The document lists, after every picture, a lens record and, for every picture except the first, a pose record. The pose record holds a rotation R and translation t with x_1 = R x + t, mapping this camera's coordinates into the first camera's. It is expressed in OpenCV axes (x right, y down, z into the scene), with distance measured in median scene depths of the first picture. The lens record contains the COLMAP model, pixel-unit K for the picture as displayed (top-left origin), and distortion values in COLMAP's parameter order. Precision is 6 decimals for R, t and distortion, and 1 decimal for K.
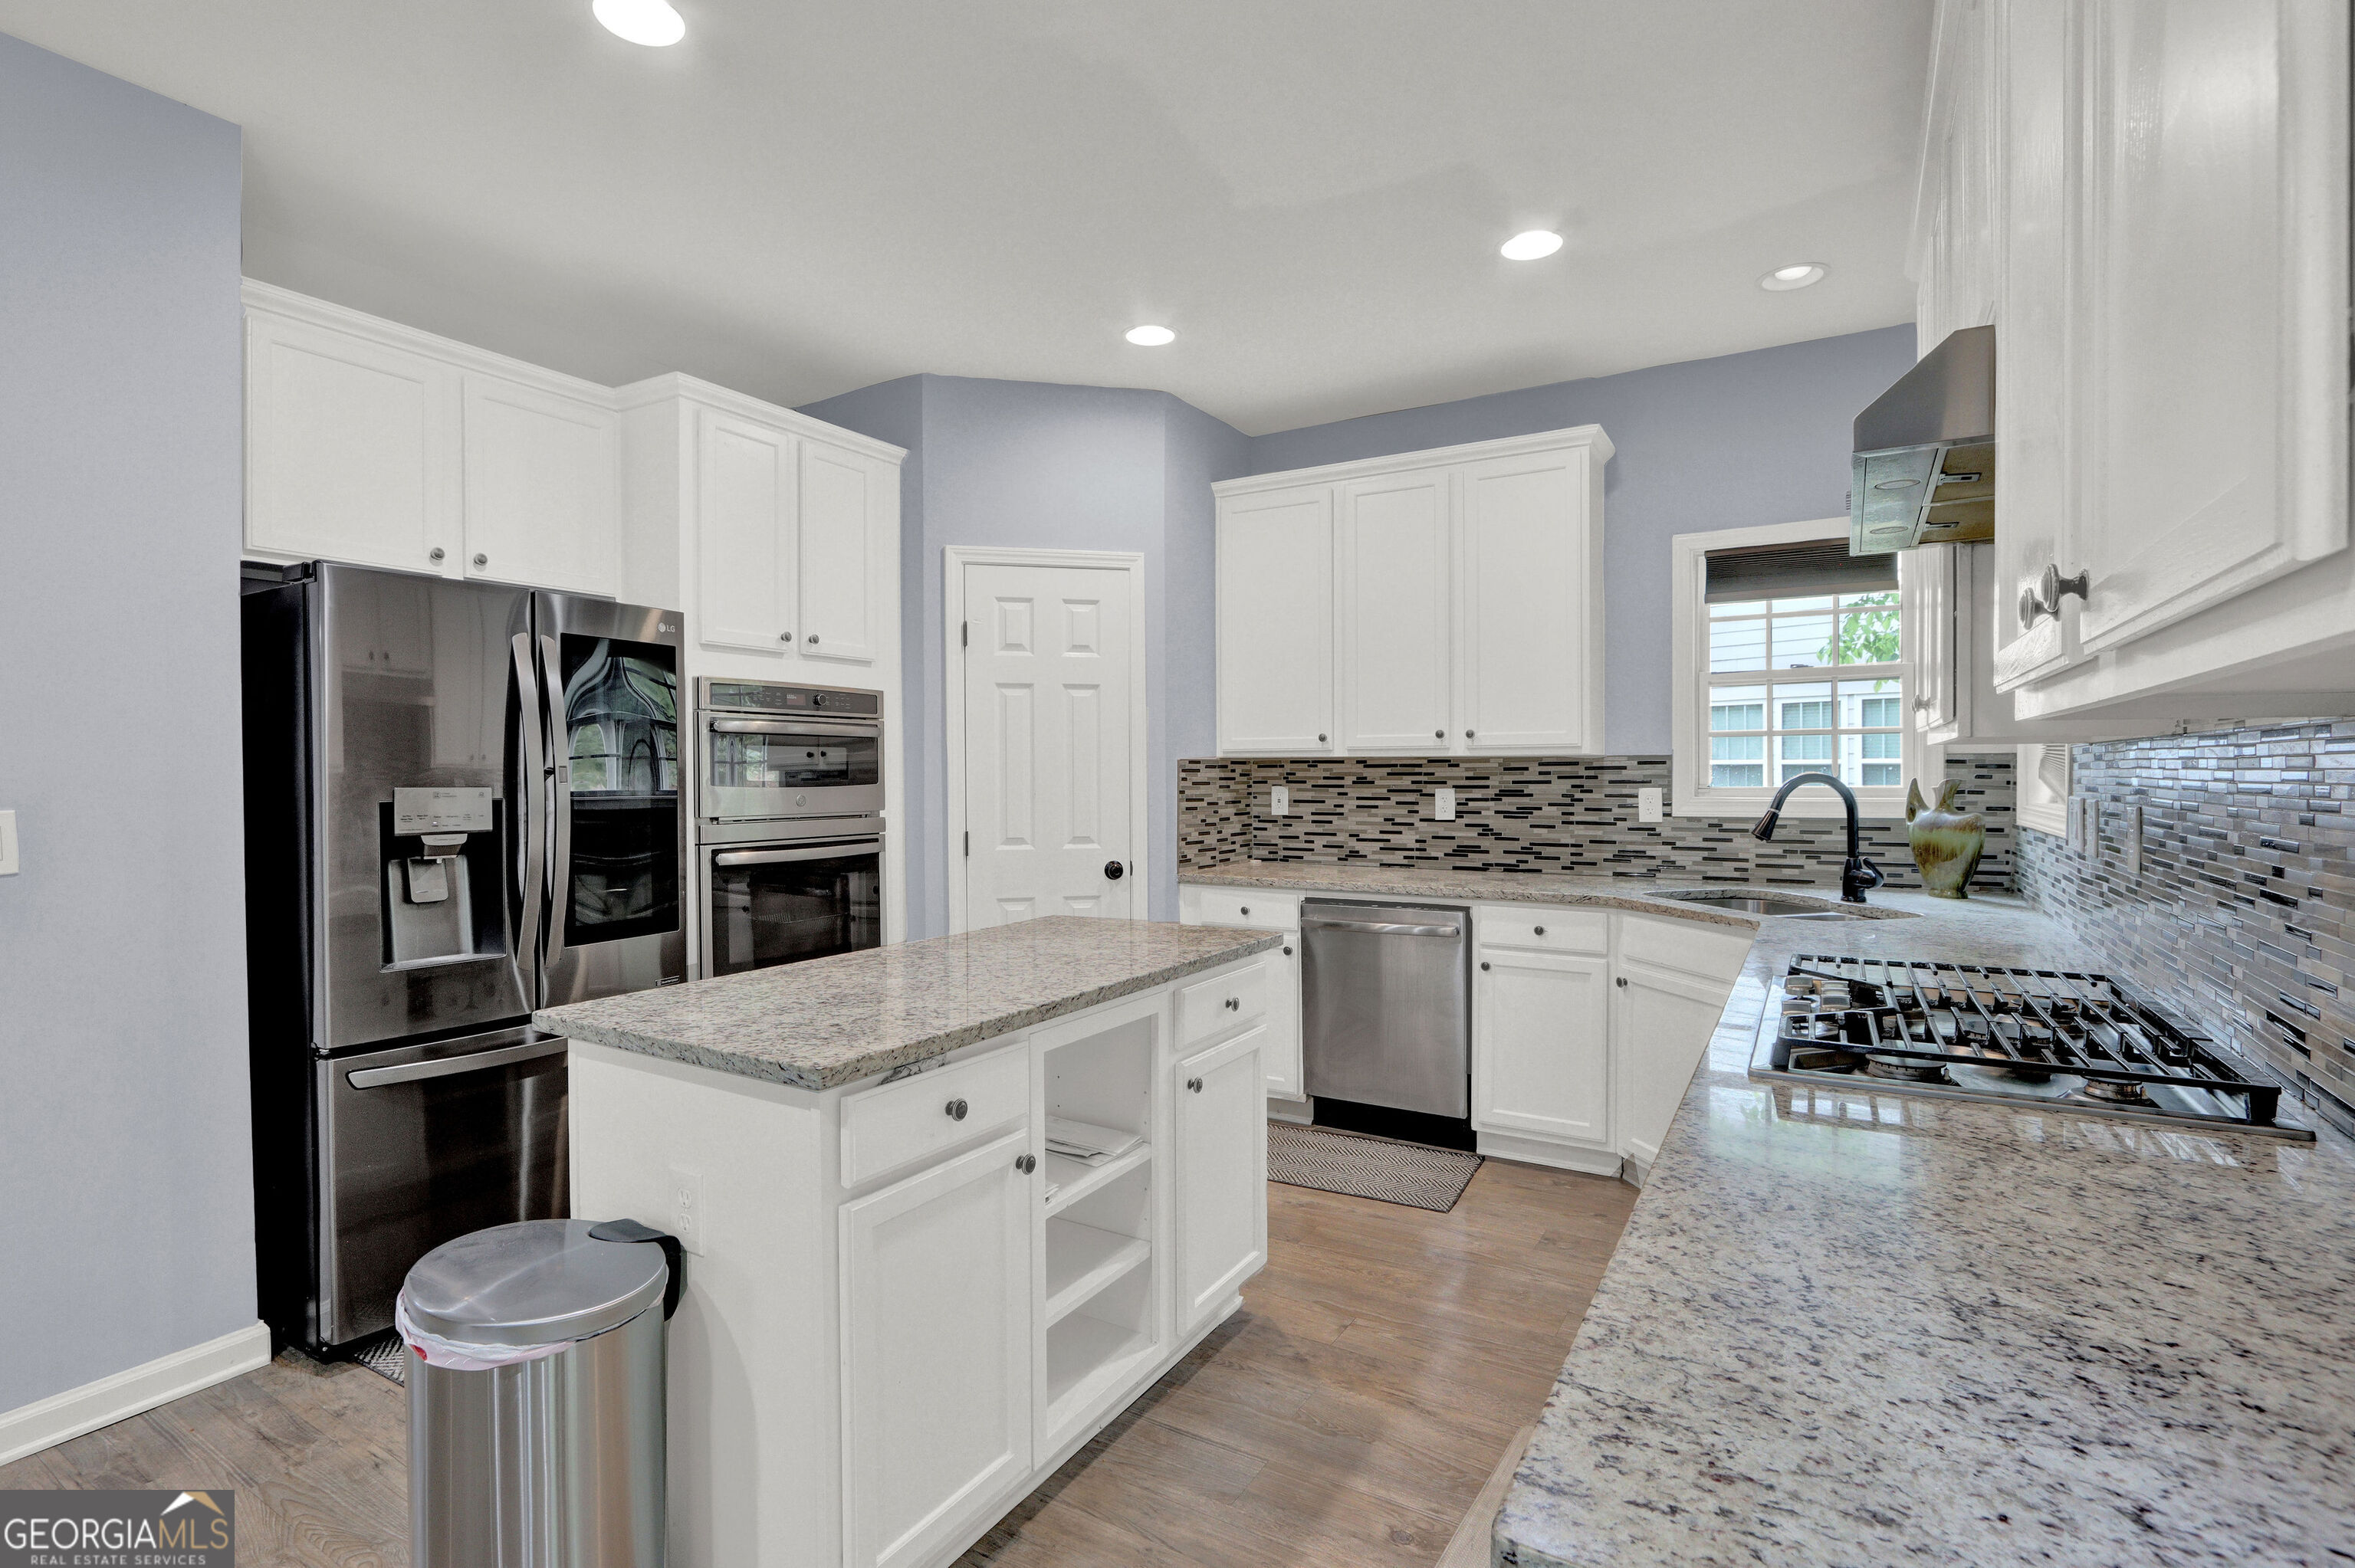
lens RADIAL K [[1110.4, 0, 1177.5], [0, 1110.4, 784.0], [0, 0, 1]] dist [-0.020129, 0.000104]
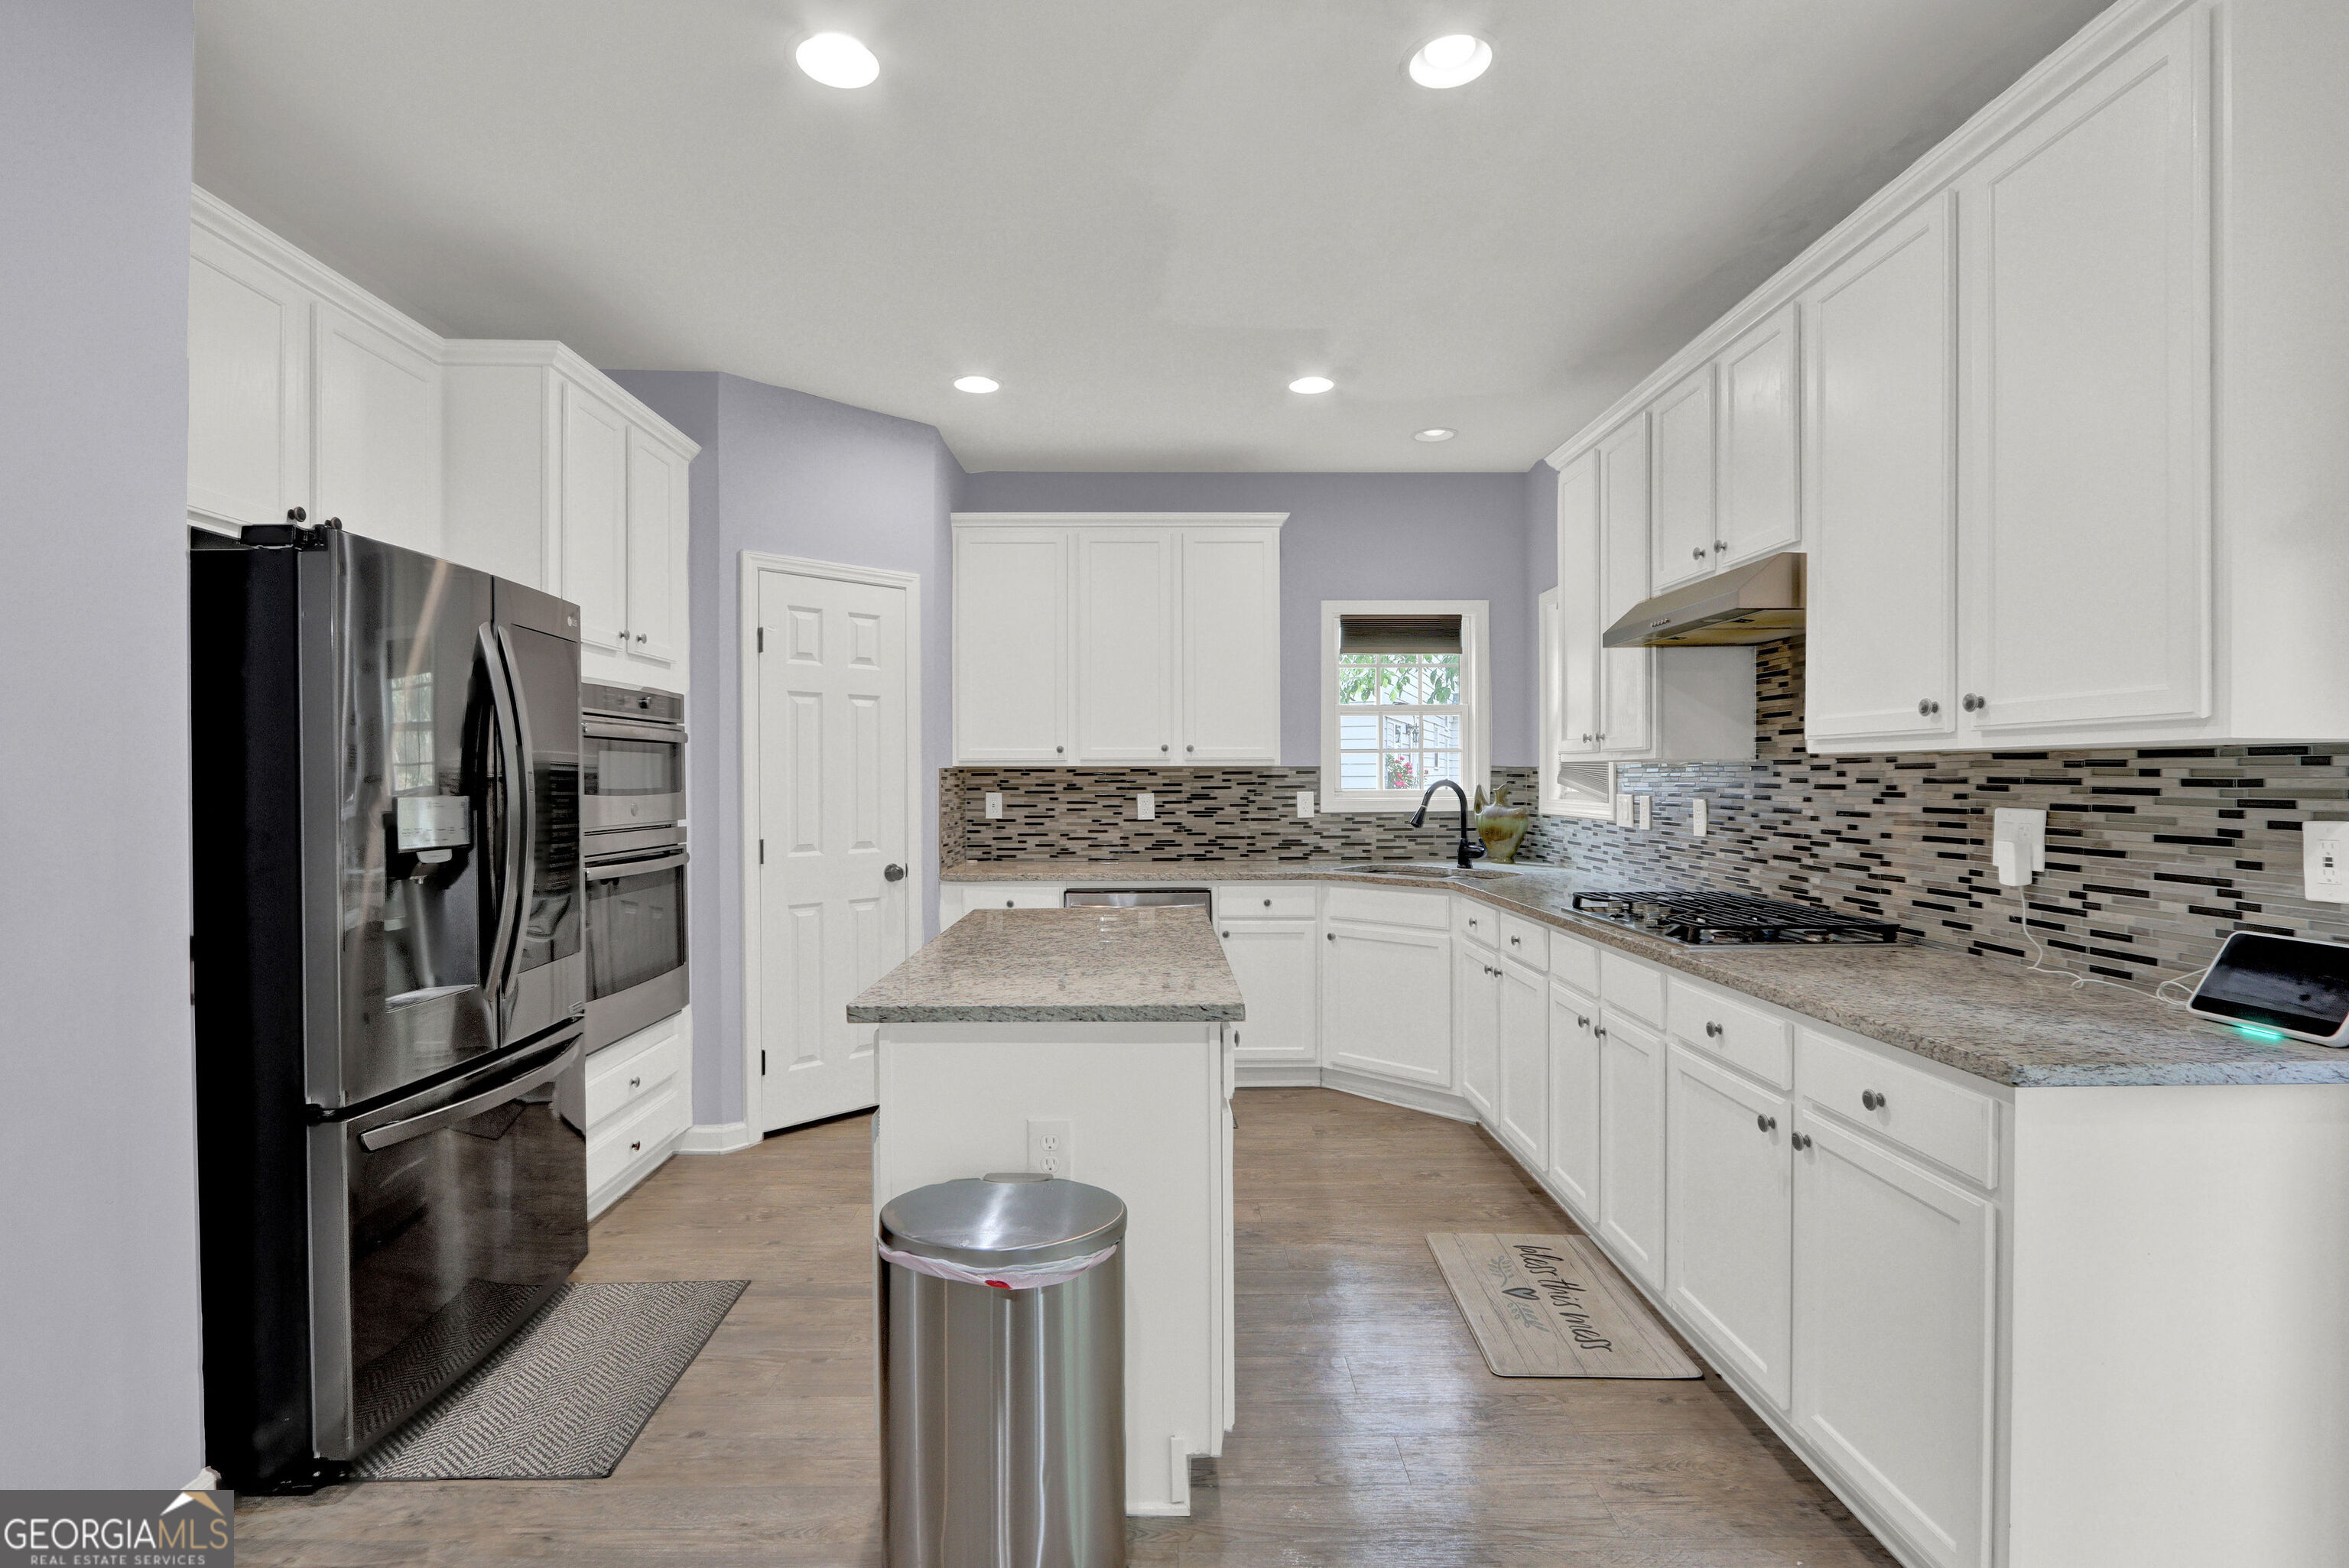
lens RADIAL K [[1112.2, 0, 1157.1], [0, 1112.2, 780.6], [0, 0, 1]] dist [-0.014768, 0.001227]
pose [[0.851568, -0.000294, 0.524243, -0.400937], [0.006073, 0.999938, -0.009303, 0.001665], [-0.524208, 0.011105, 0.851518, -0.029780]]
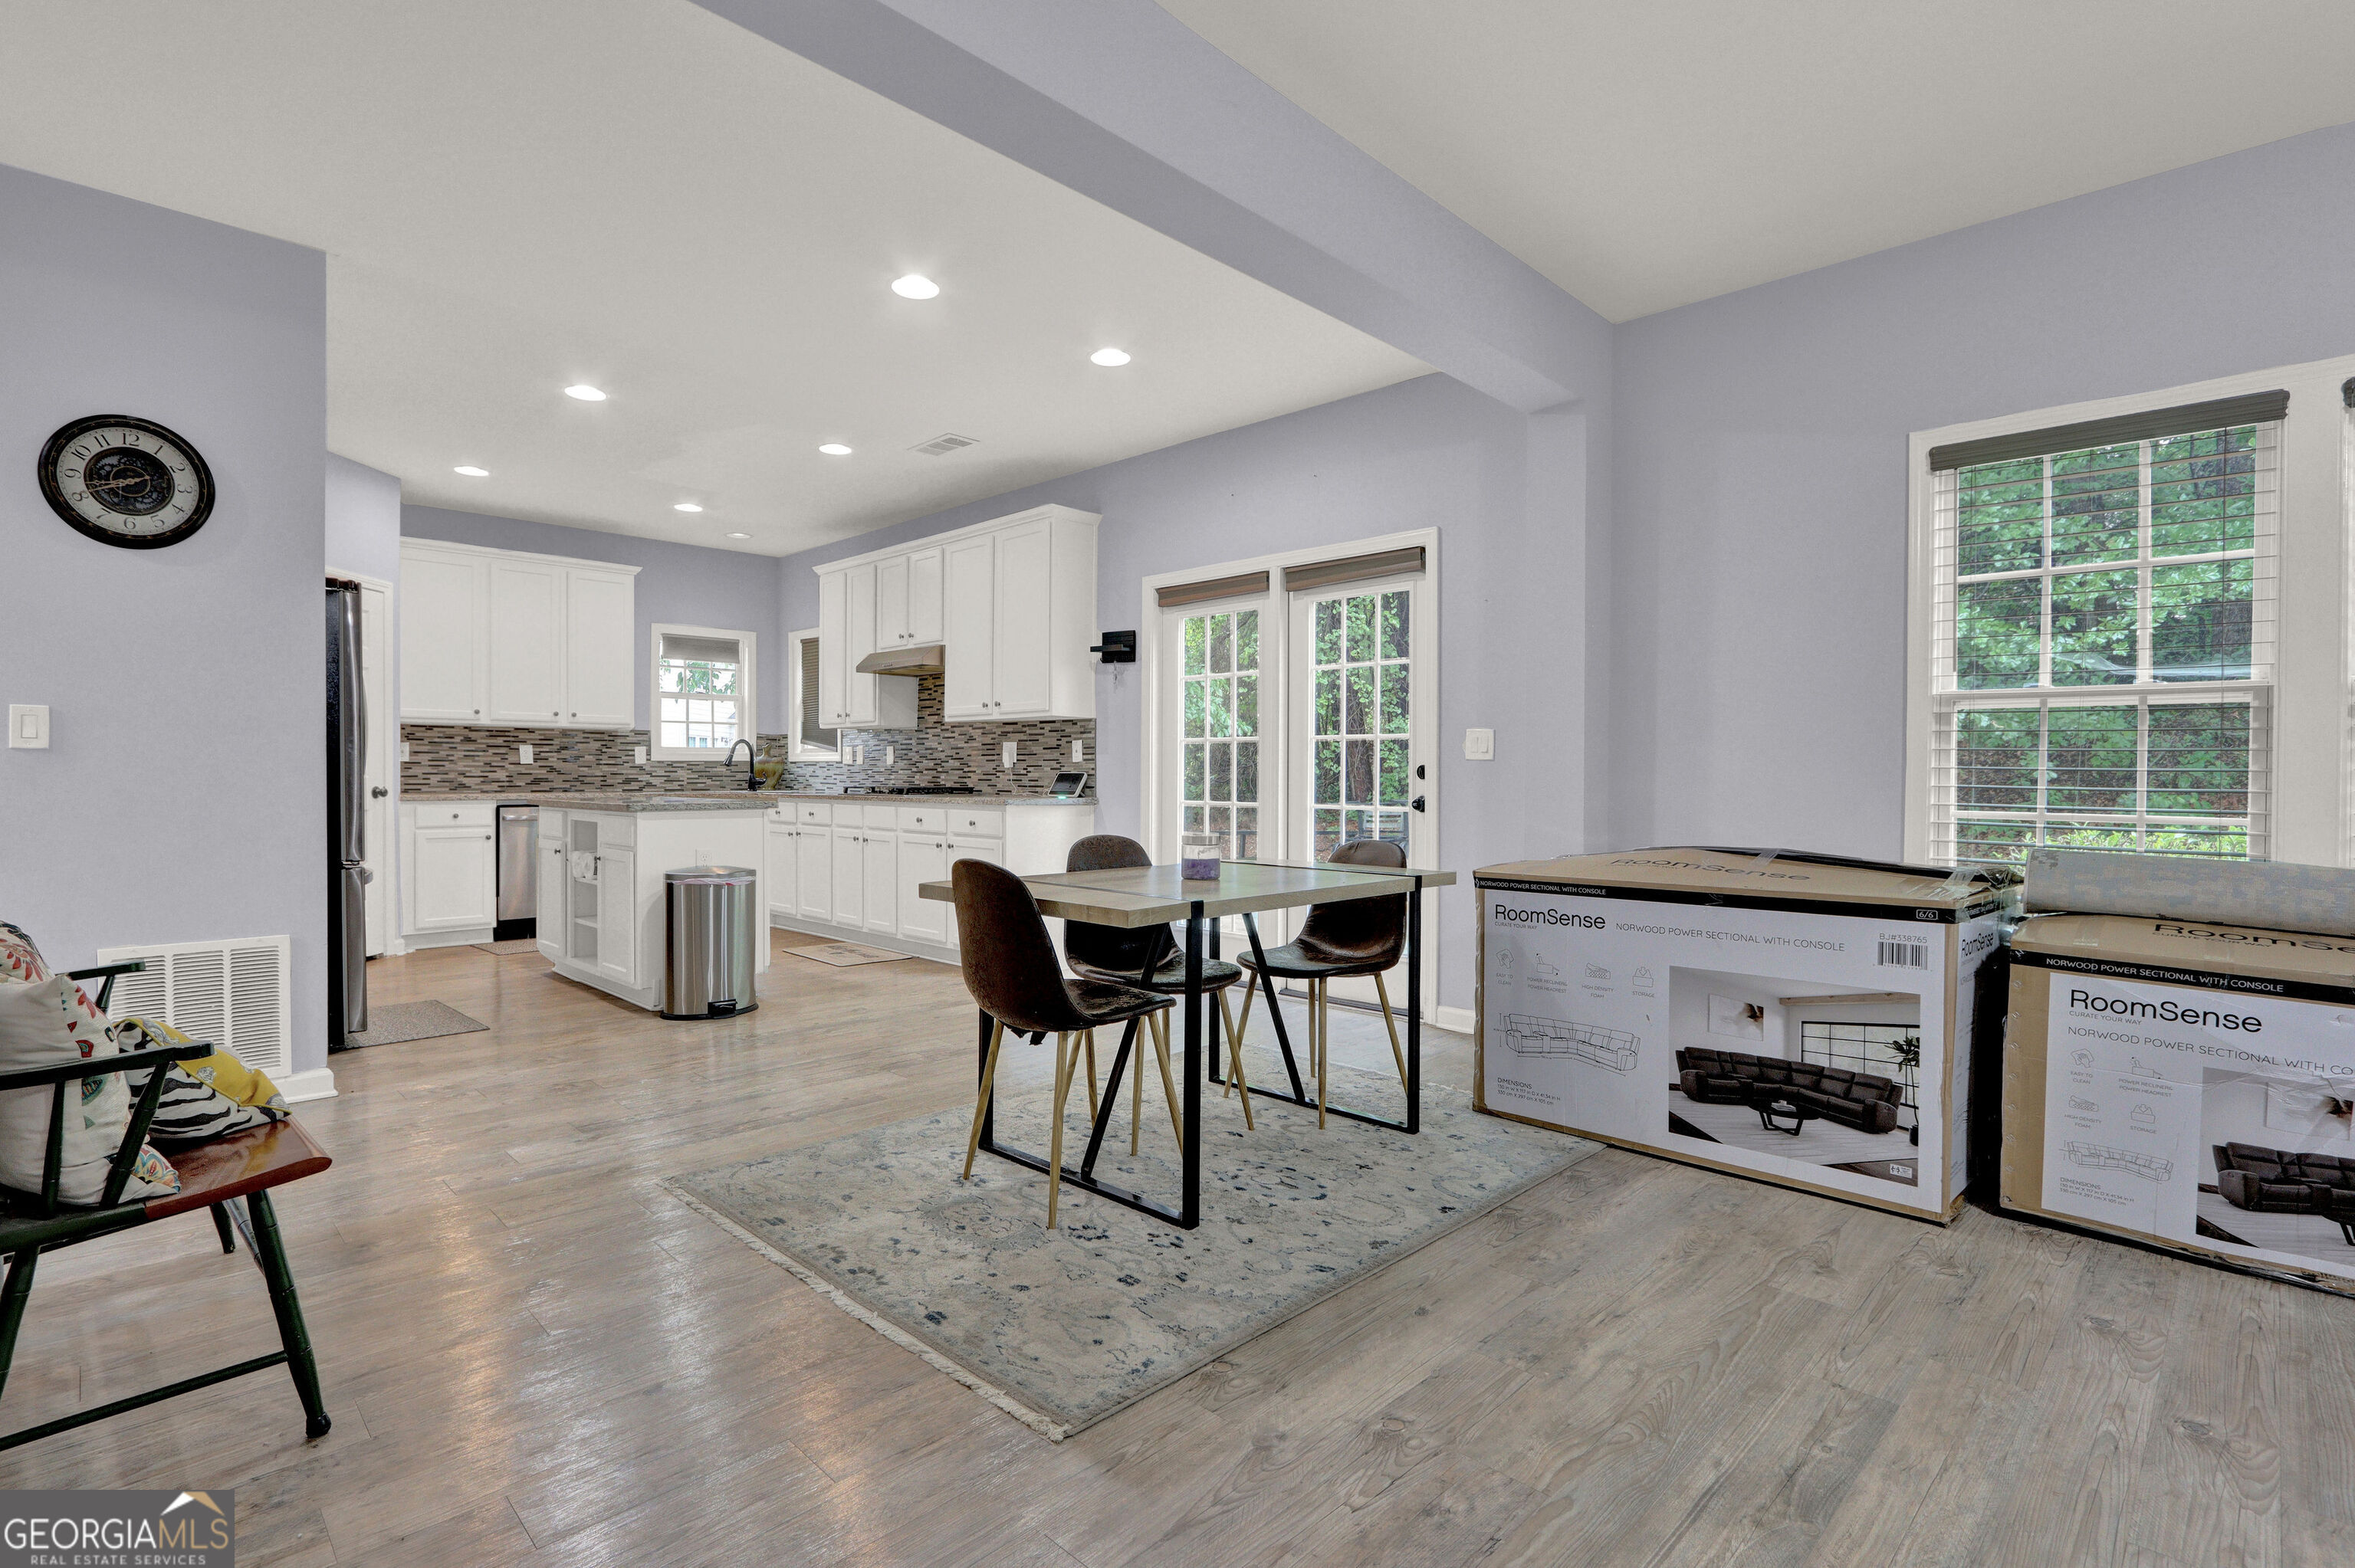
lens RADIAL K [[1110.5, 0, 1147.2], [0, 1110.5, 782.6], [0, 0, 1]] dist [0.001000, 0.000383]
pose [[0.244619, -0.003325, 0.969614, -1.269755], [0.008863, 0.999960, 0.001193, 0.072670], [-0.969579, 0.008302, 0.244639, -0.377191]]
